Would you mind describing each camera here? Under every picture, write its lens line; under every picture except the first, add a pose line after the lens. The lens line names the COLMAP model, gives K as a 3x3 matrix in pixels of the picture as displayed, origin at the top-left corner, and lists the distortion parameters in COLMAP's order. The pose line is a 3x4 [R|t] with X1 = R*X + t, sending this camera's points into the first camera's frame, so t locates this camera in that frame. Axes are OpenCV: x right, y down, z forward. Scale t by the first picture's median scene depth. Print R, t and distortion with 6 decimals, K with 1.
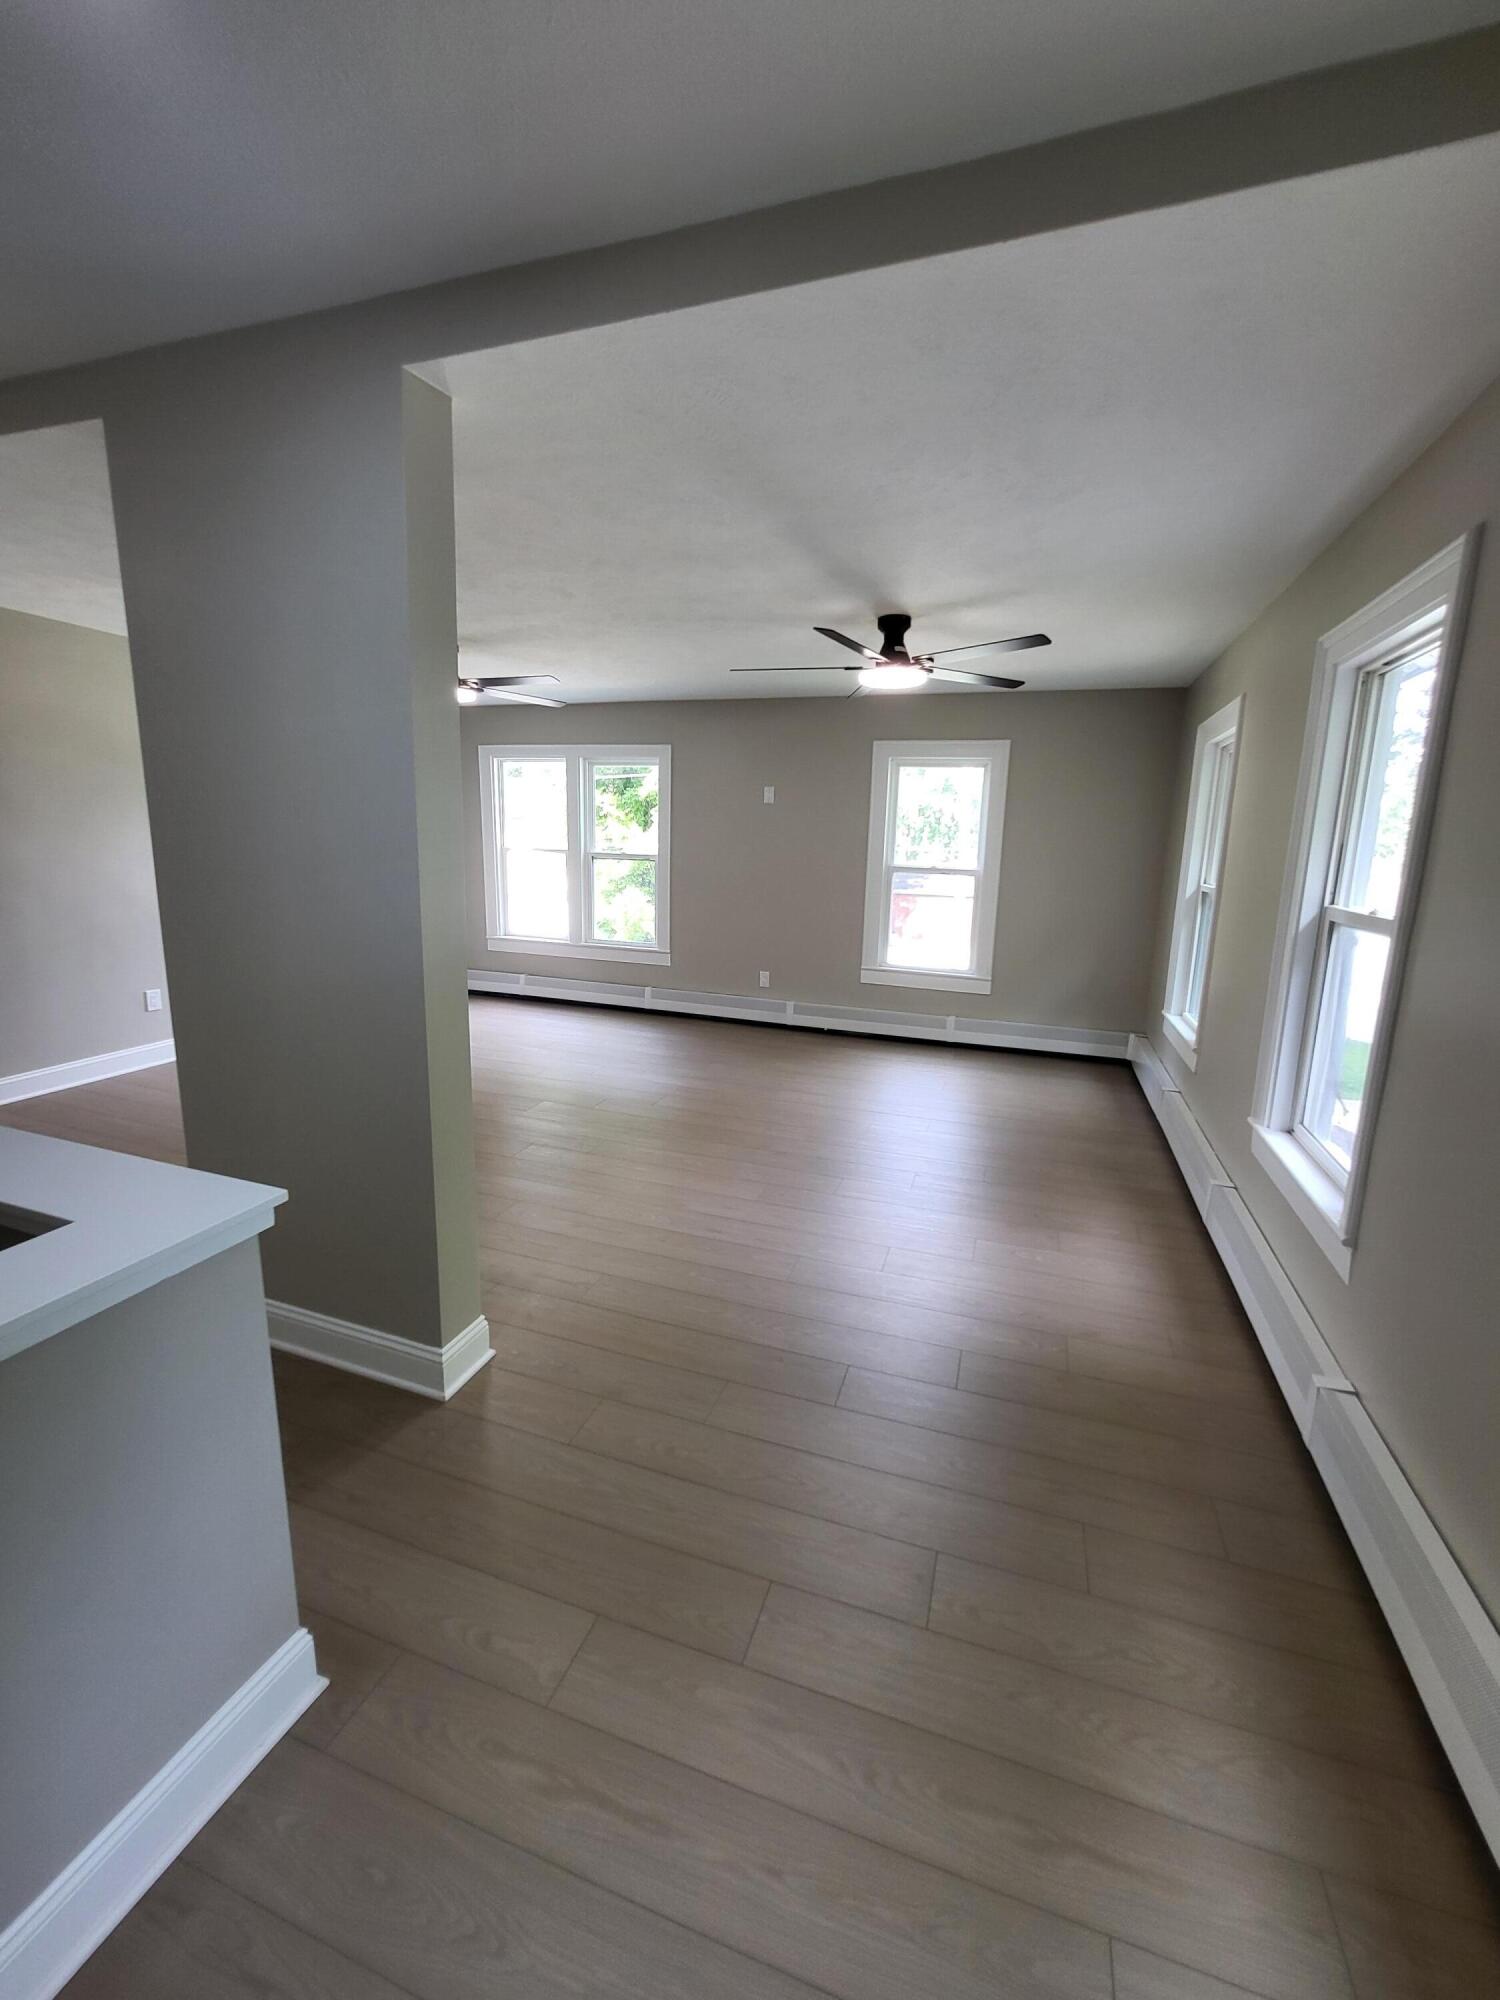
lens RADIAL K [[779.1, 0, 767.7], [0, 779.1, 991.0], [0, 0, 1]] dist [0.003284, -0.002964]
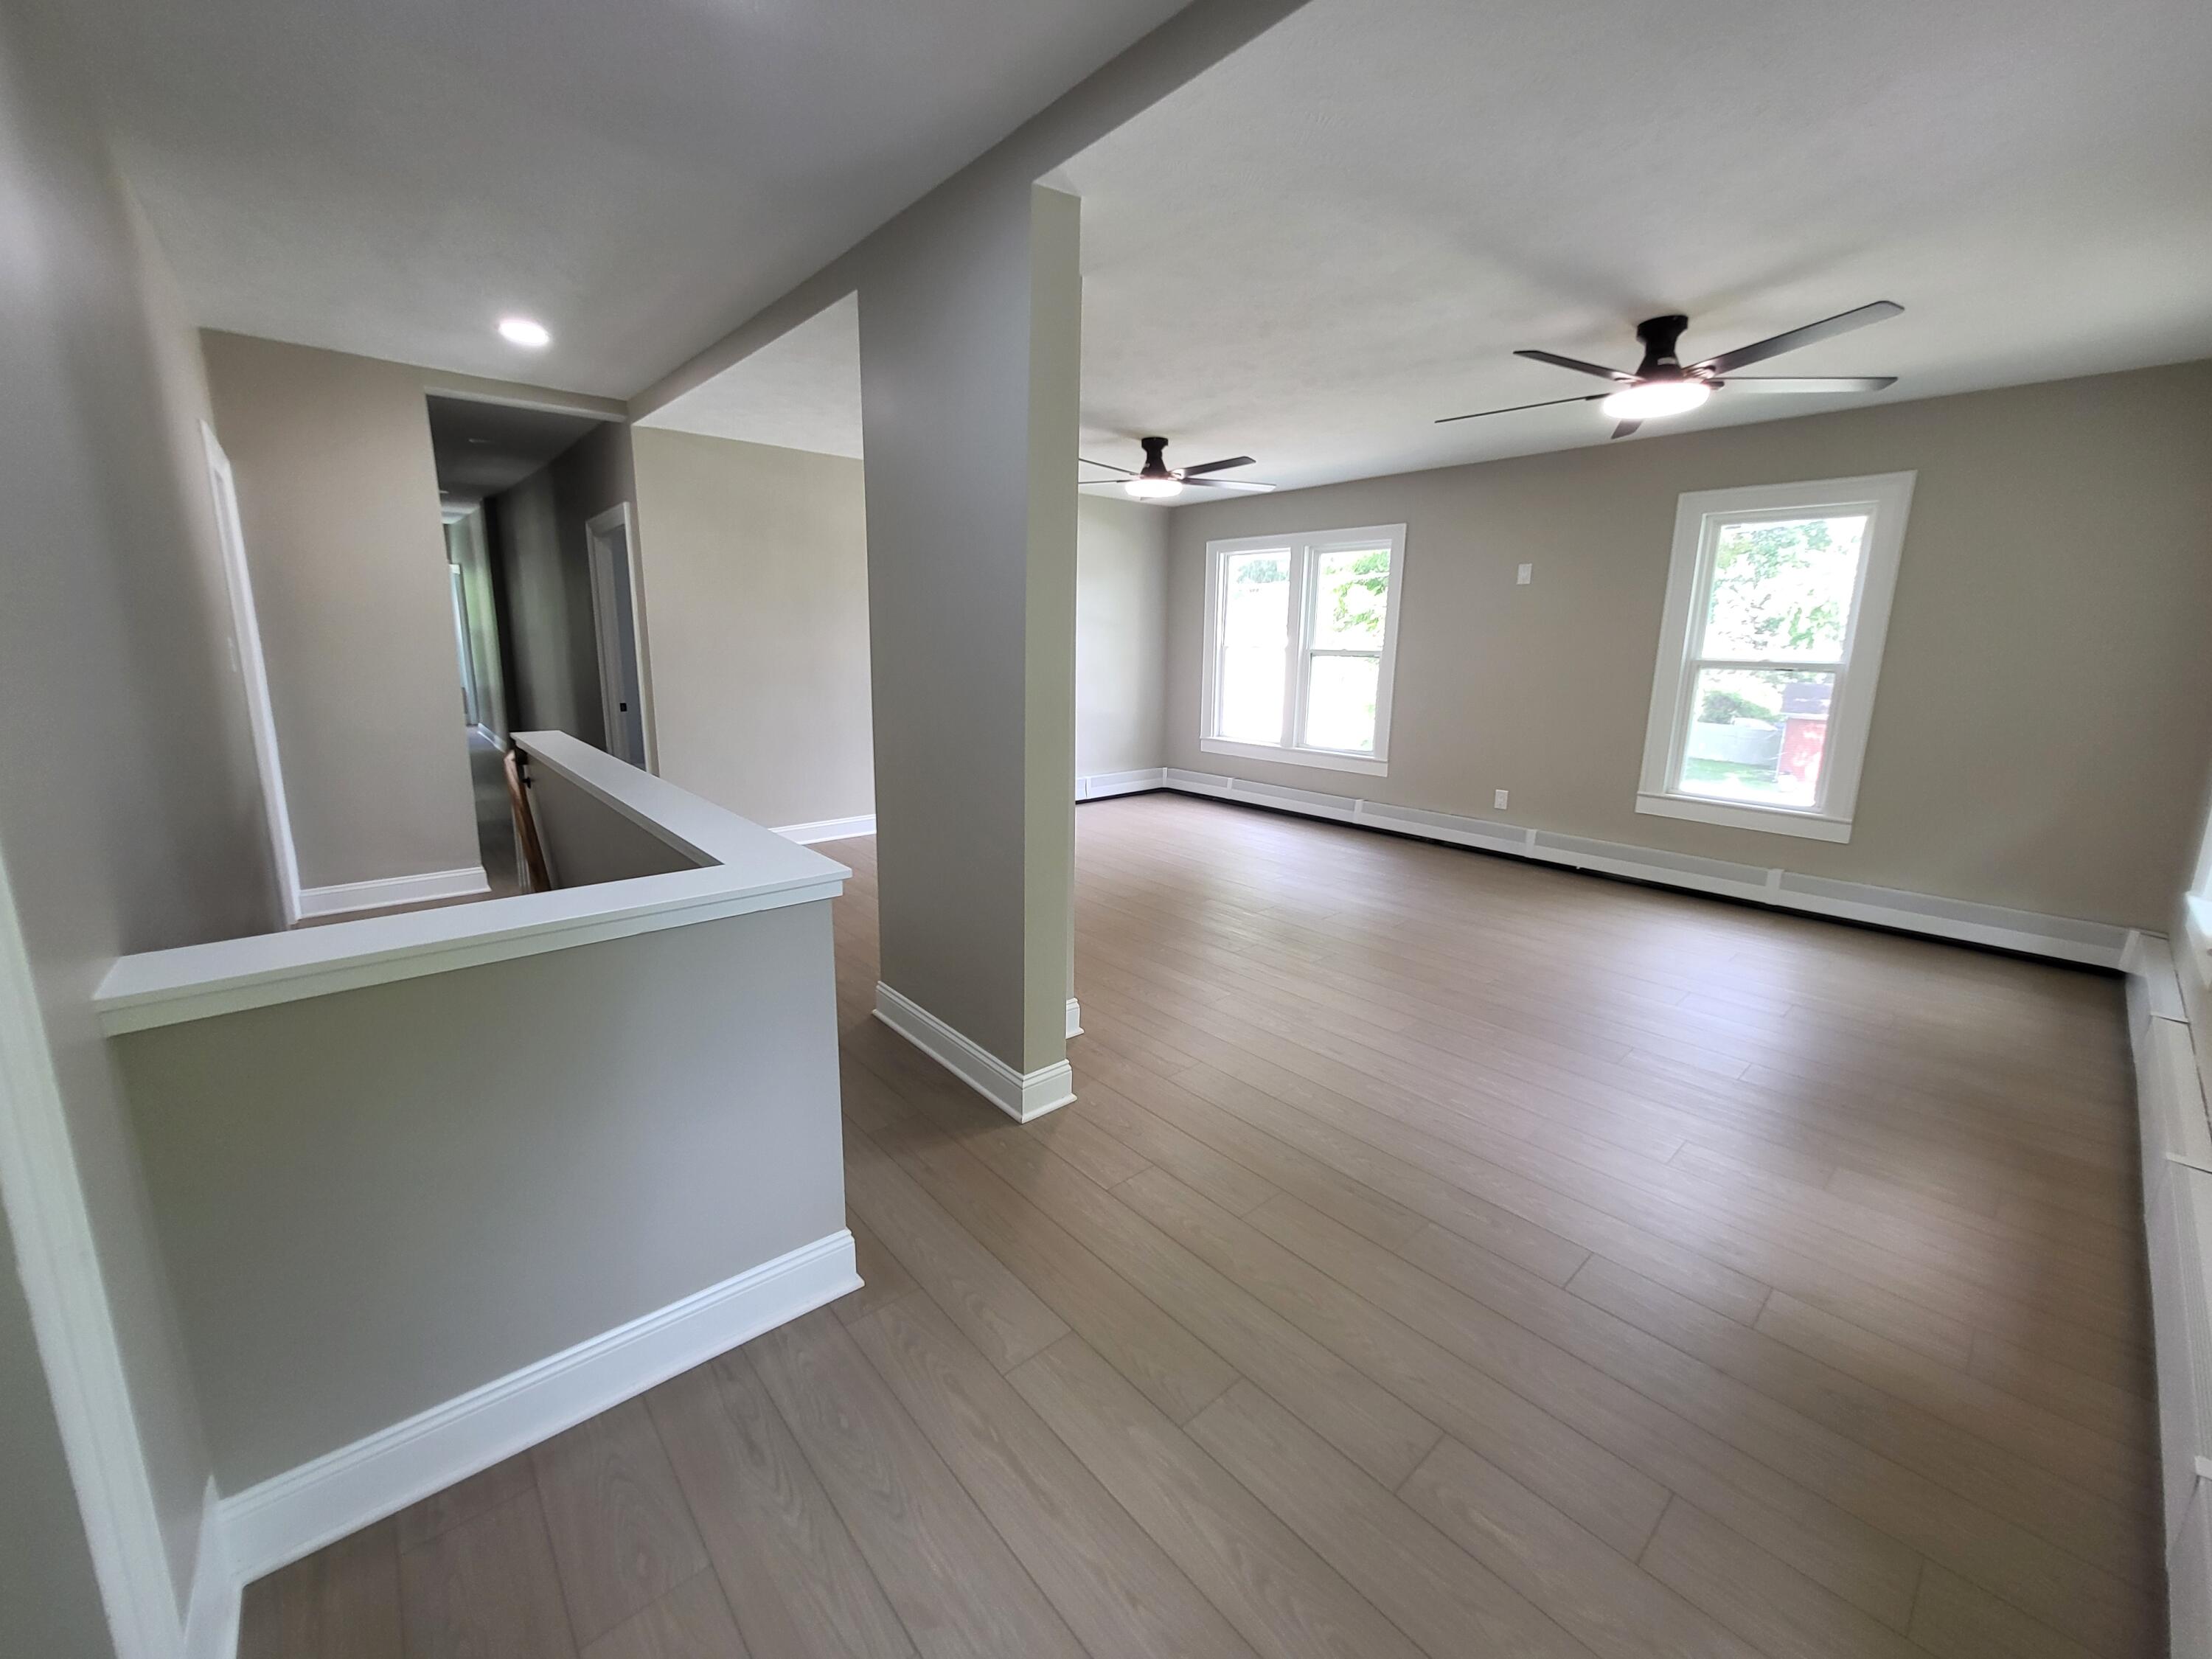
lens RADIAL K [[861.7, 0, 1090.6], [0, 861.7, 816.8], [0, 0, 1]] dist [0.003284, -0.002964]
pose [[0.856372, 0.086328, -0.509093, 0.145956], [-0.088543, 0.995873, 0.019929, 0.037509], [0.508712, 0.028010, 0.860481, -0.003160]]
